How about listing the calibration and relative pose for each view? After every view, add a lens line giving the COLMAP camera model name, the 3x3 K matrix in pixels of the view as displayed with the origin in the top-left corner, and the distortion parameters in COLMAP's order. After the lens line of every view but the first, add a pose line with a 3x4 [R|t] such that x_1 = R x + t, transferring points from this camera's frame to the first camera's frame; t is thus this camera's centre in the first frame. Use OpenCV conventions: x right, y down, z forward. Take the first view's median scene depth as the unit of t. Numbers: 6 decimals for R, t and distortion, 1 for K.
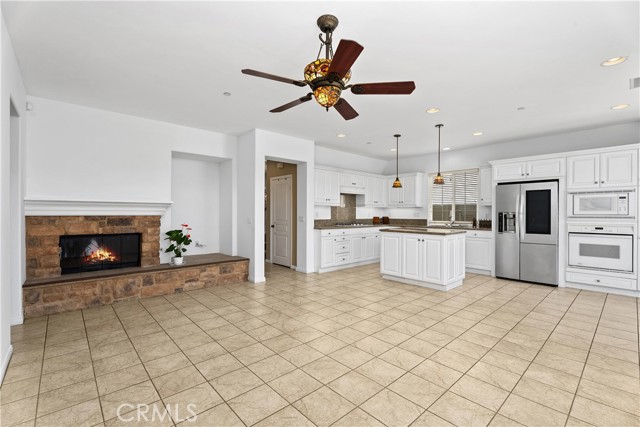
lens RADIAL K [[285.3, 0, 316.3], [0, 285.3, 213.2], [0, 0, 1]] dist [-0.001080, -0.001633]
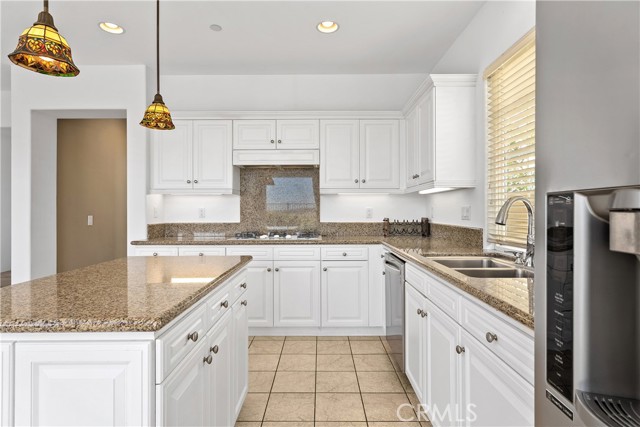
lens RADIAL K [[337.0, 0, 319.9], [0, 337.0, 210.0], [0, 0, 1]] dist [-0.014855, -0.000116]
pose [[0.743920, -0.007953, -0.668221, 0.768494], [0.007109, 0.999967, -0.003988, 0.004083], [0.668230, -0.001784, 0.743952, 0.986148]]
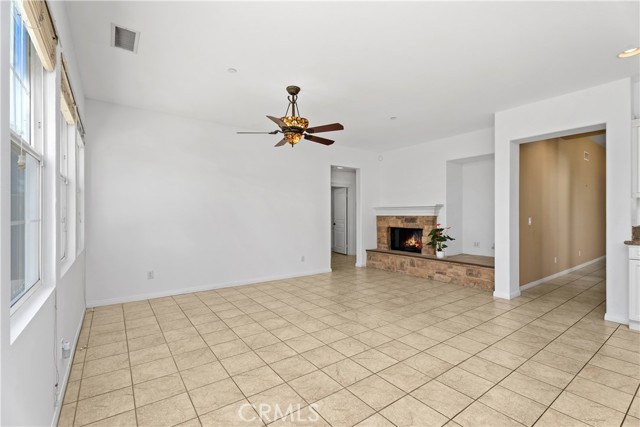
lens RADIAL K [[285.3, 0, 316.4], [0, 285.3, 216.2], [0, 0, 1]] dist [-0.001080, -0.001633]
pose [[-0.110920, 0.004108, -0.993821, 0.738656], [0.000312, 0.999992, 0.004099, 0.003394], [0.993829, 0.000144, -0.110920, 0.617820]]
